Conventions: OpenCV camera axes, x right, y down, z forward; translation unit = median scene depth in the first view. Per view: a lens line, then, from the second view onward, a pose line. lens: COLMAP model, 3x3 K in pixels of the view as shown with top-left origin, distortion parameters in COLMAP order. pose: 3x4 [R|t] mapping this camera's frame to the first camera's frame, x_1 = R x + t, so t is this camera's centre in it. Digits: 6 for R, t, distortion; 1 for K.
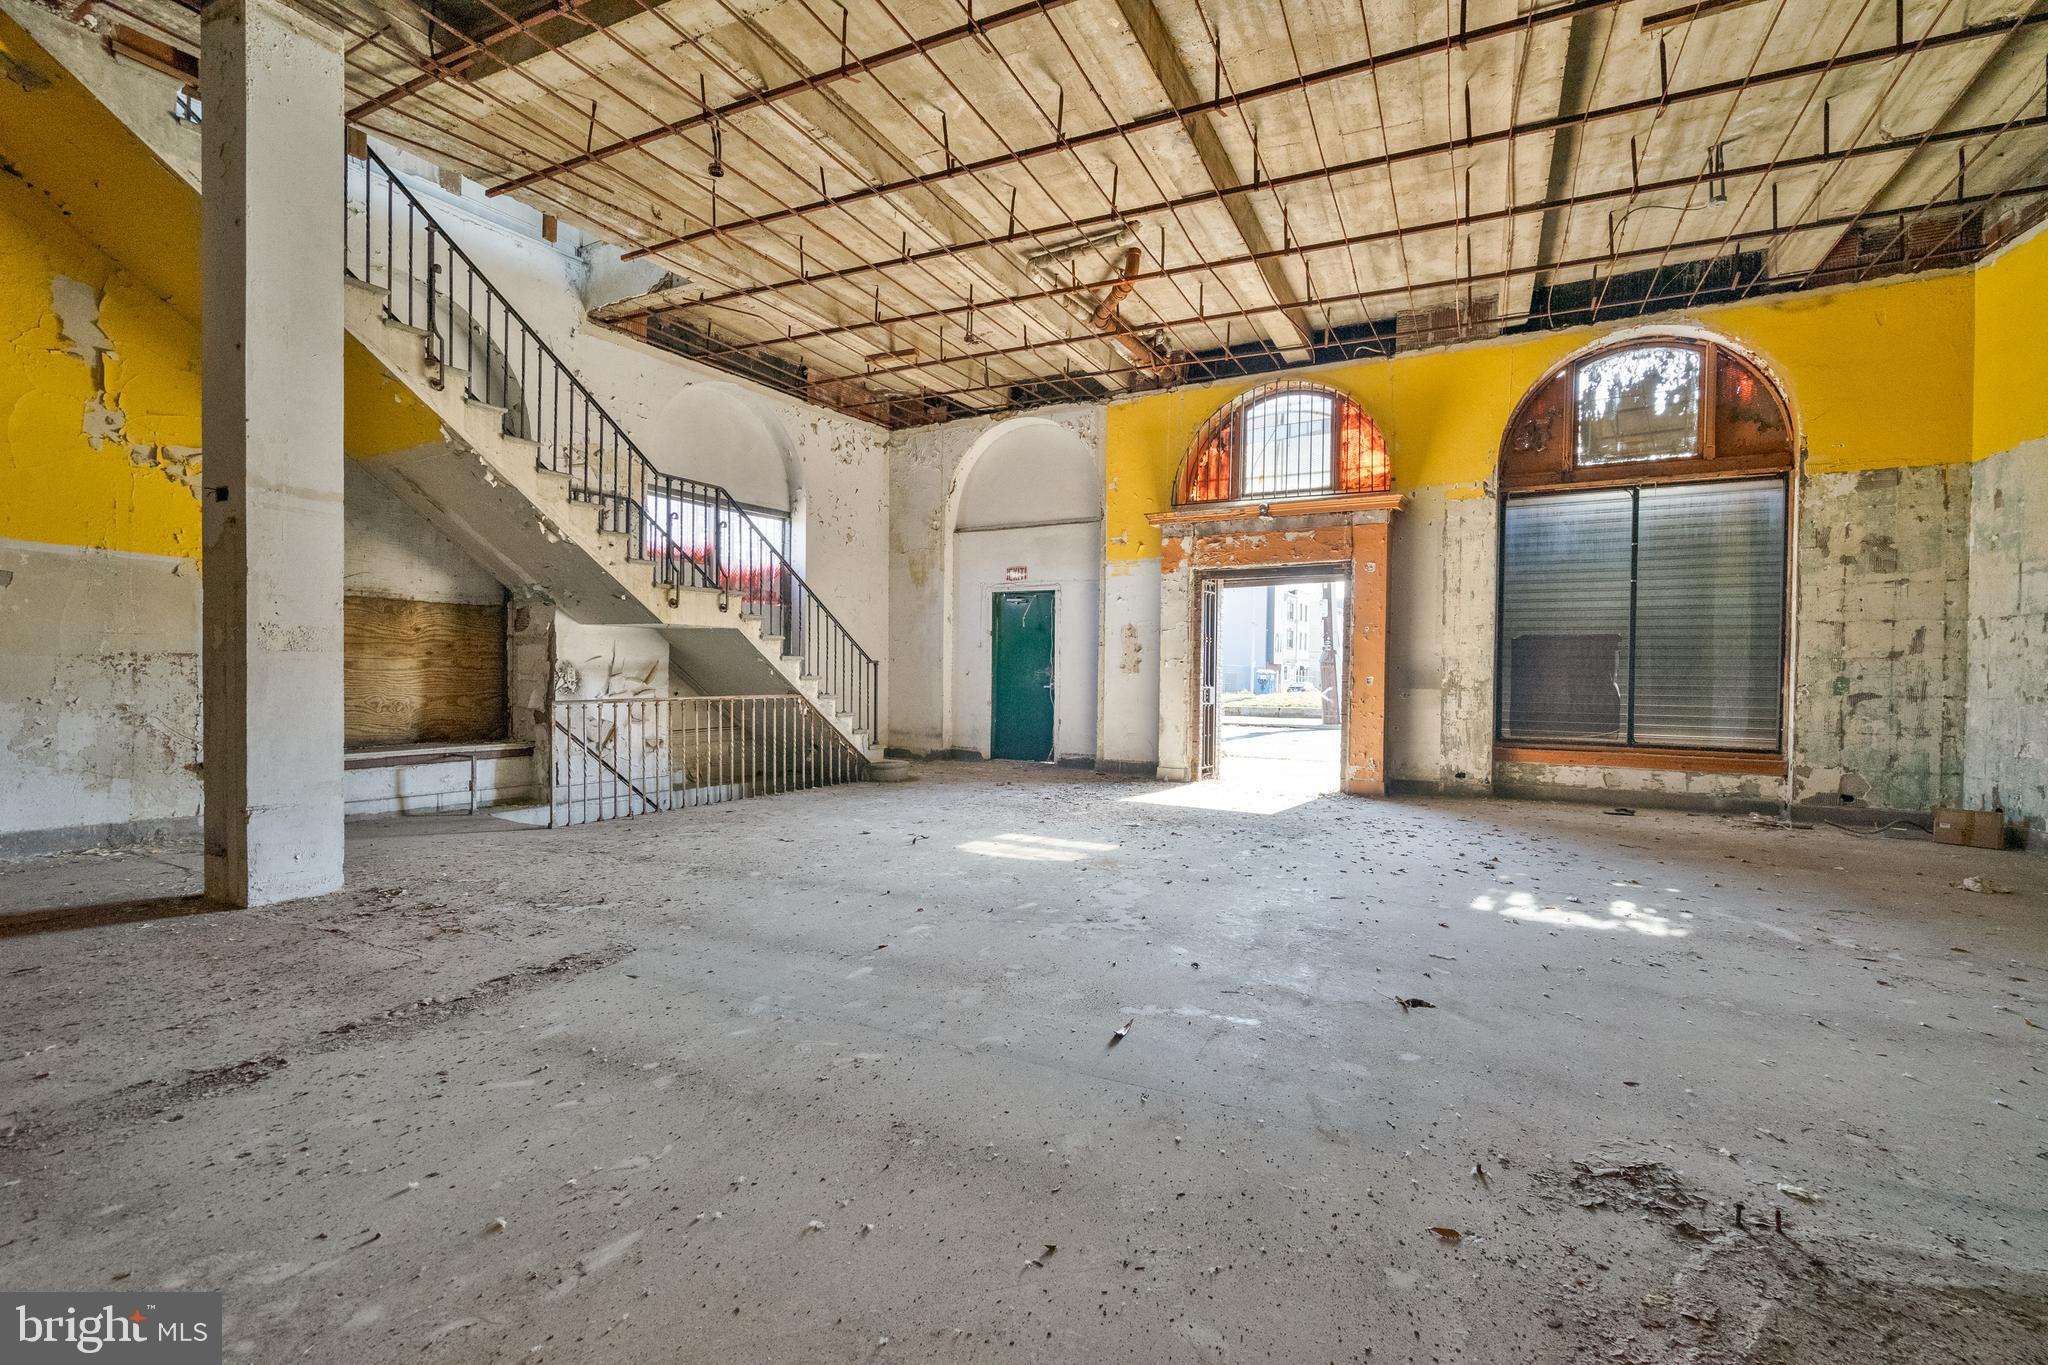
lens RADIAL K [[939.0, 0, 1021.0], [0, 939.0, 676.6], [0, 0, 1]] dist [-0.002691, 0.002630]
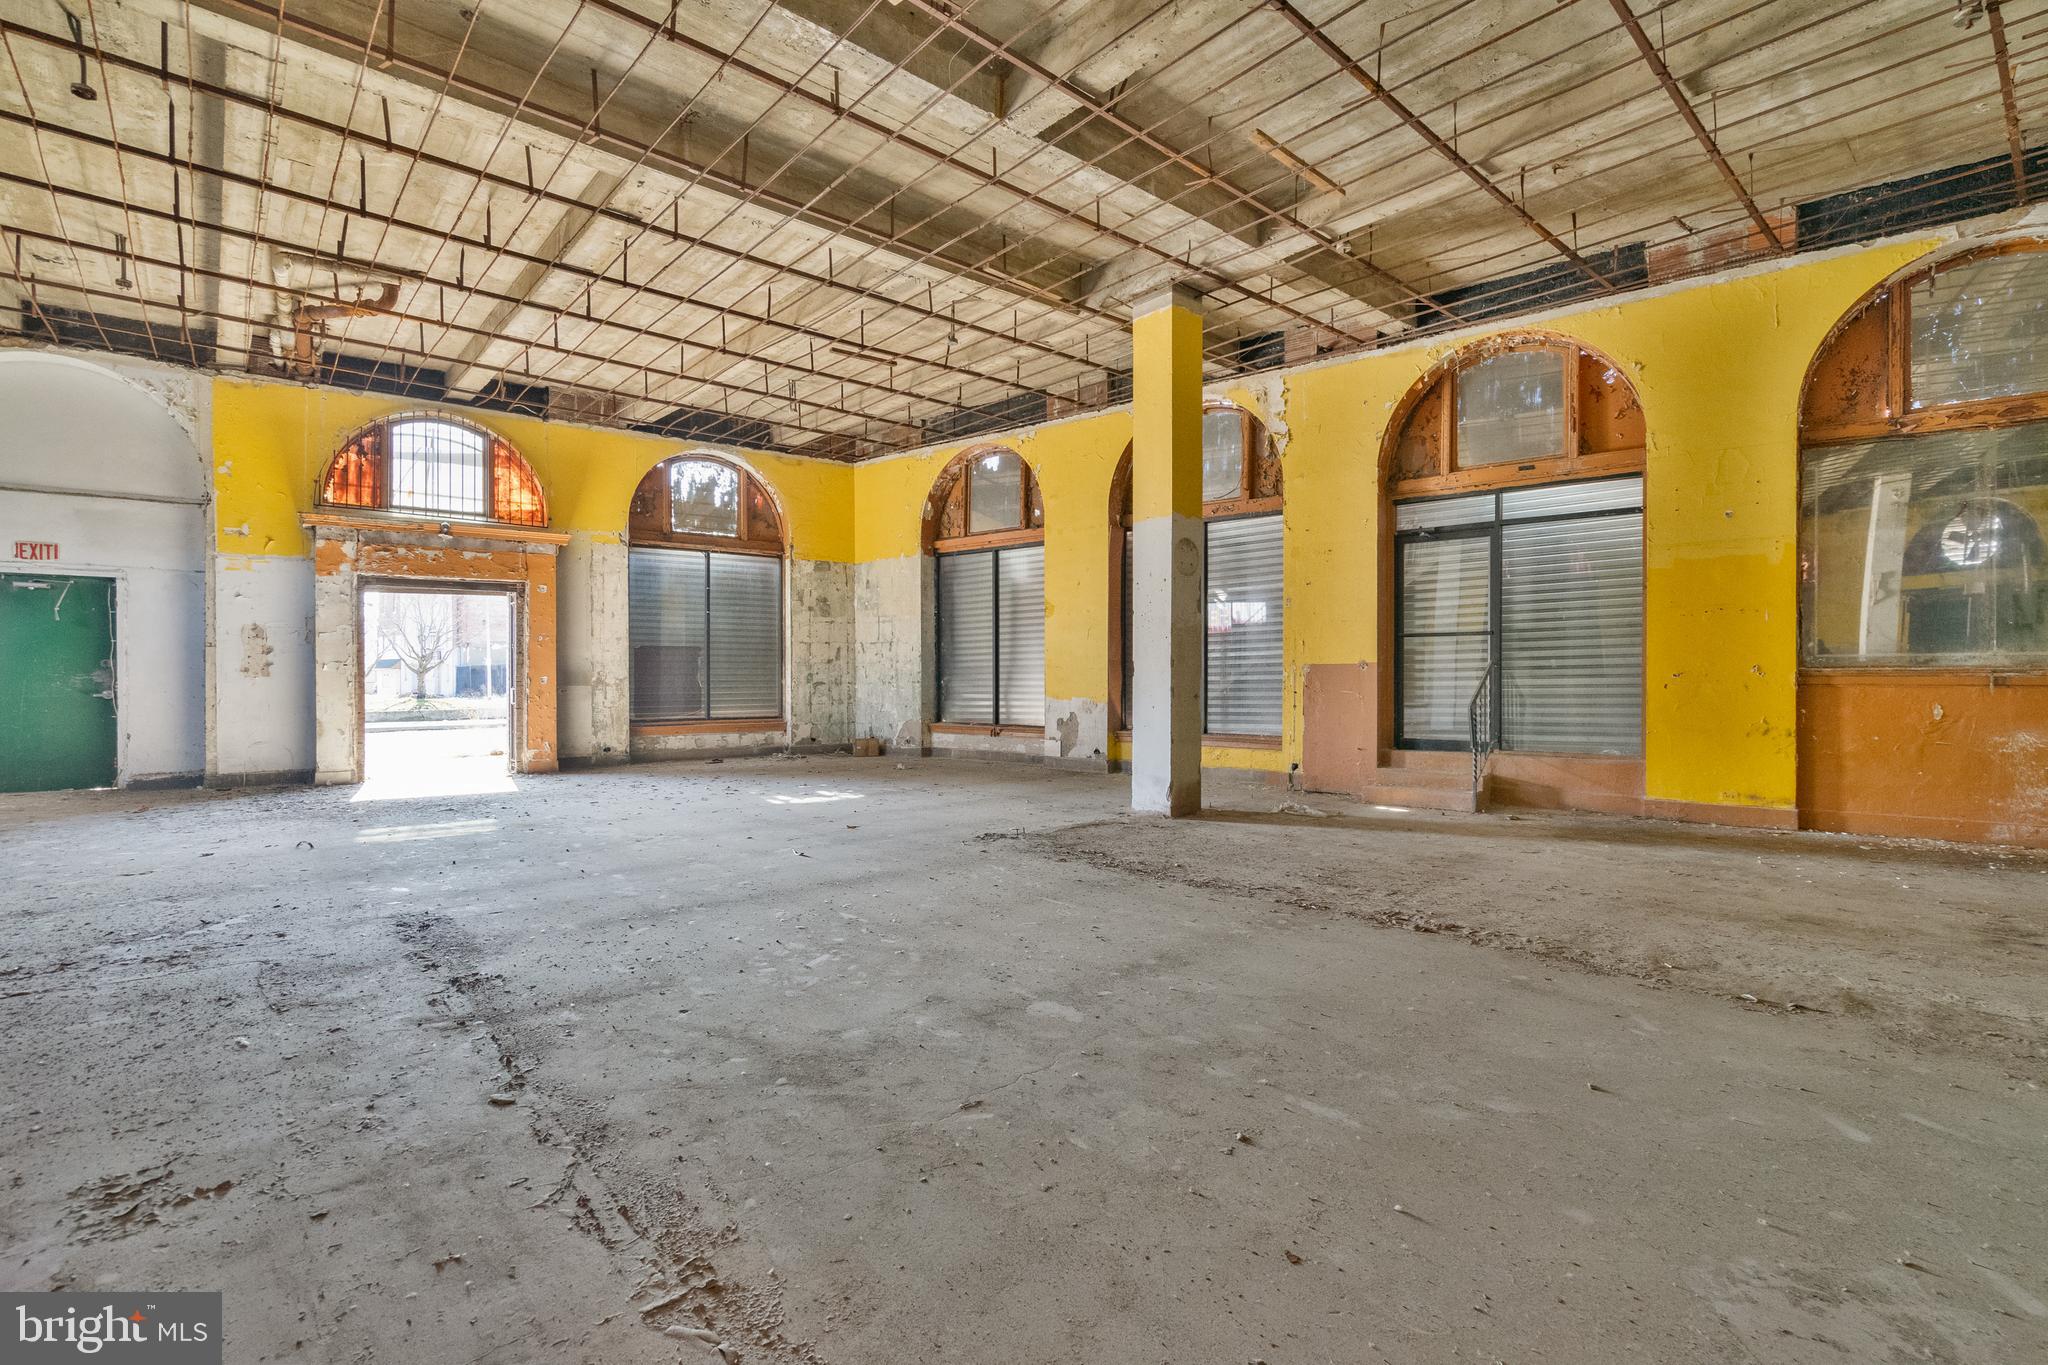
lens RADIAL K [[939.0, 0, 1024.8], [0, 939.0, 679.1], [0, 0, 1]] dist [-0.002691, 0.002630]
pose [[0.387177, -0.015107, 0.921881, -0.549713], [0.012051, 0.999863, 0.011324, -0.003123], [-0.921927, 0.006725, 0.387306, -0.074188]]
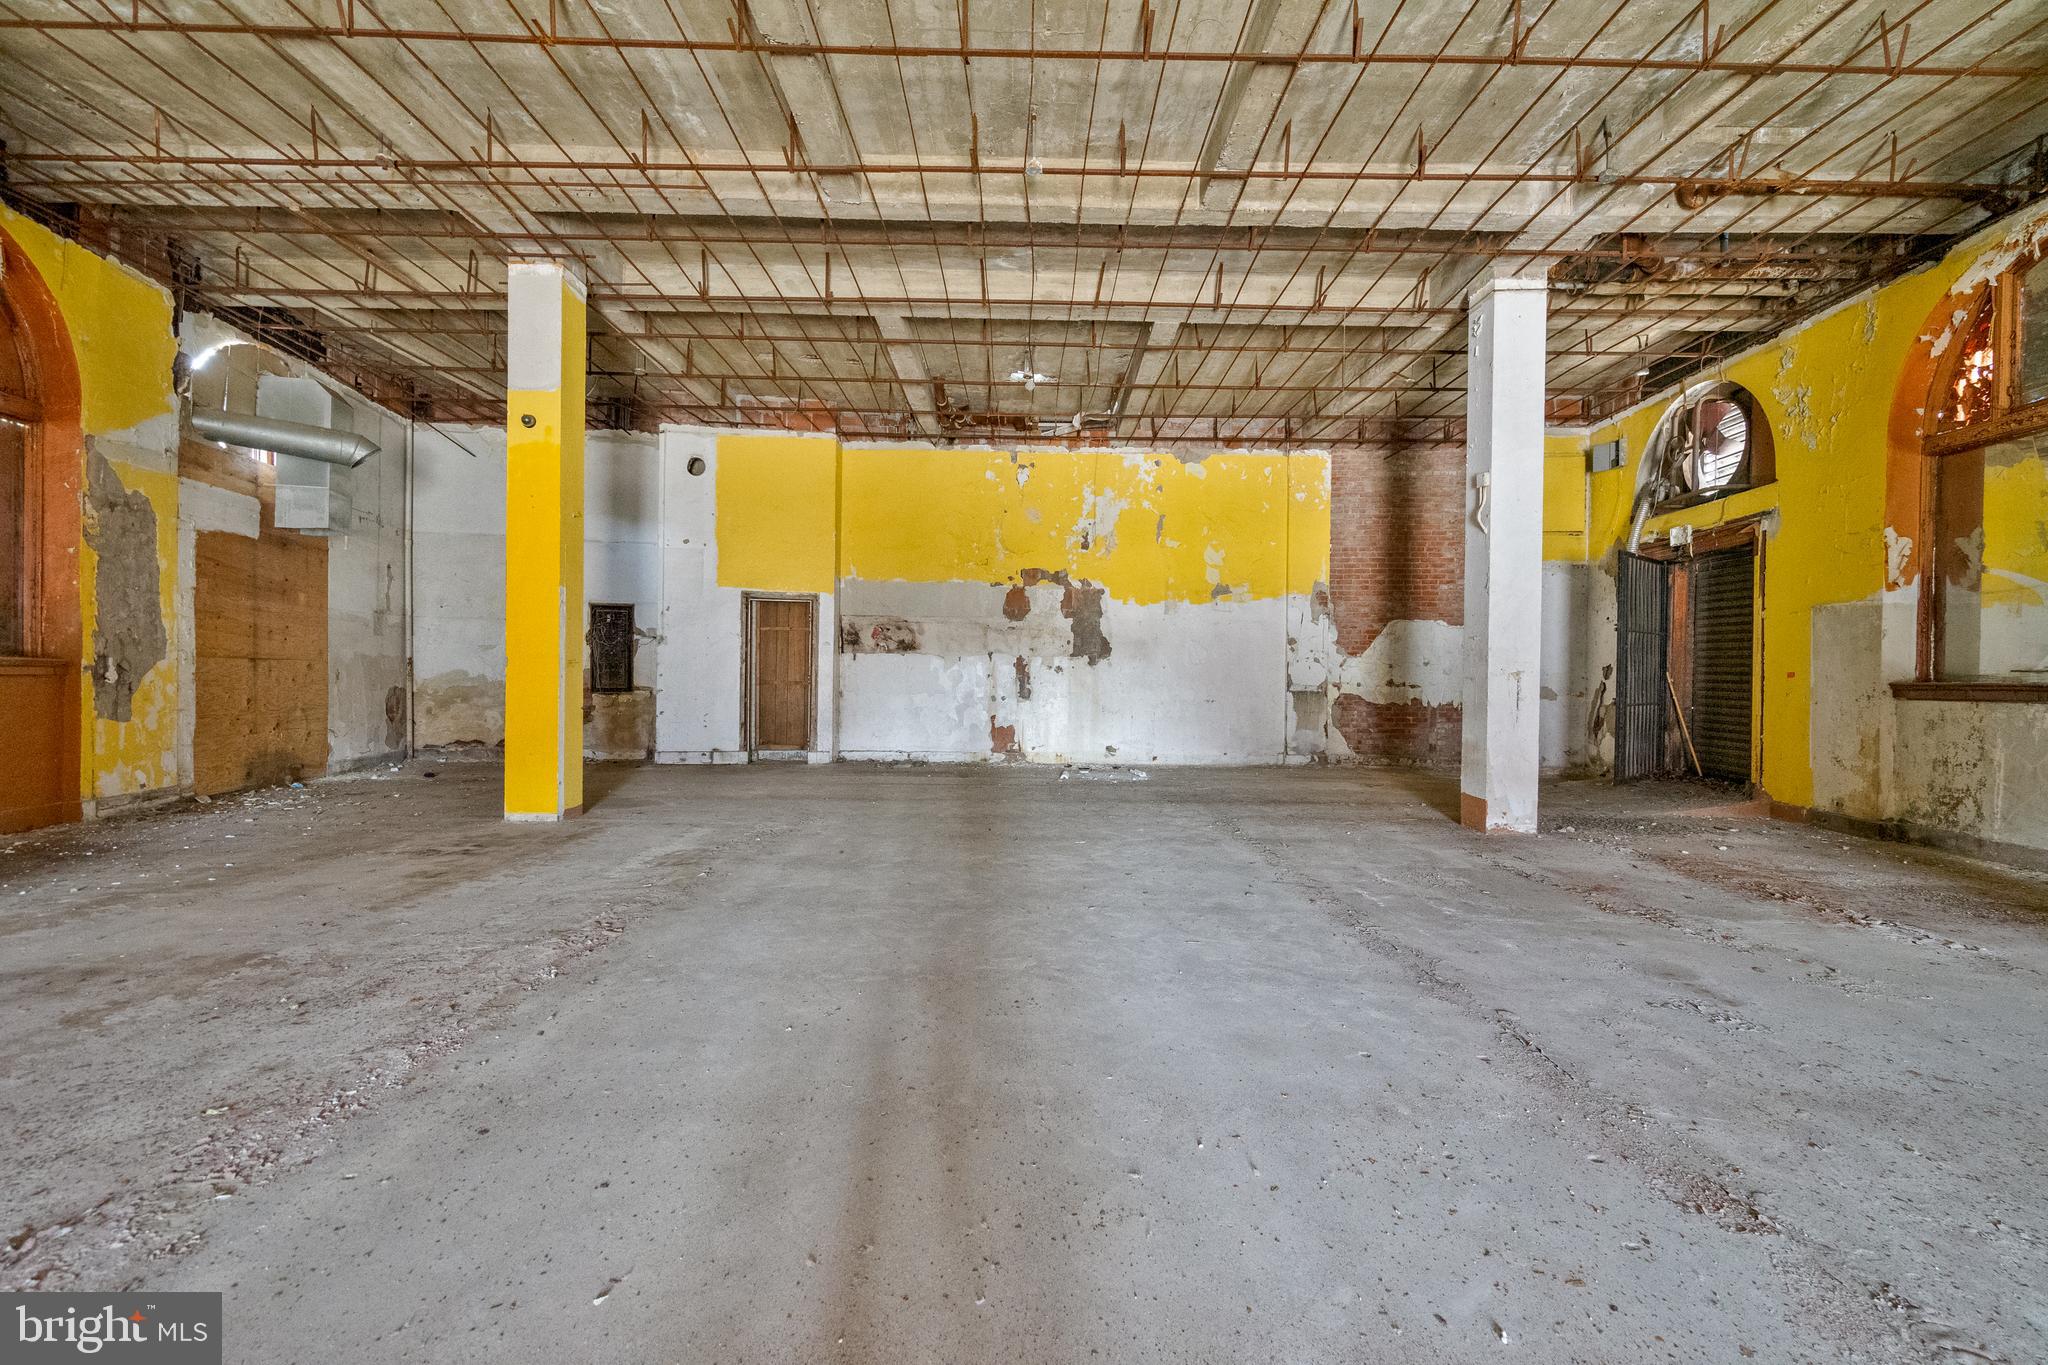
lens RADIAL K [[939.0, 0, 1014.5], [0, 939.0, 682.3], [0, 0, 1]] dist [-0.002691, 0.002630]
pose [[-0.897733, -0.021734, -0.440003, 0.019201], [-0.028634, 0.999549, 0.009048, -0.002523], [0.439608, 0.020722, -0.897951, 0.453015]]
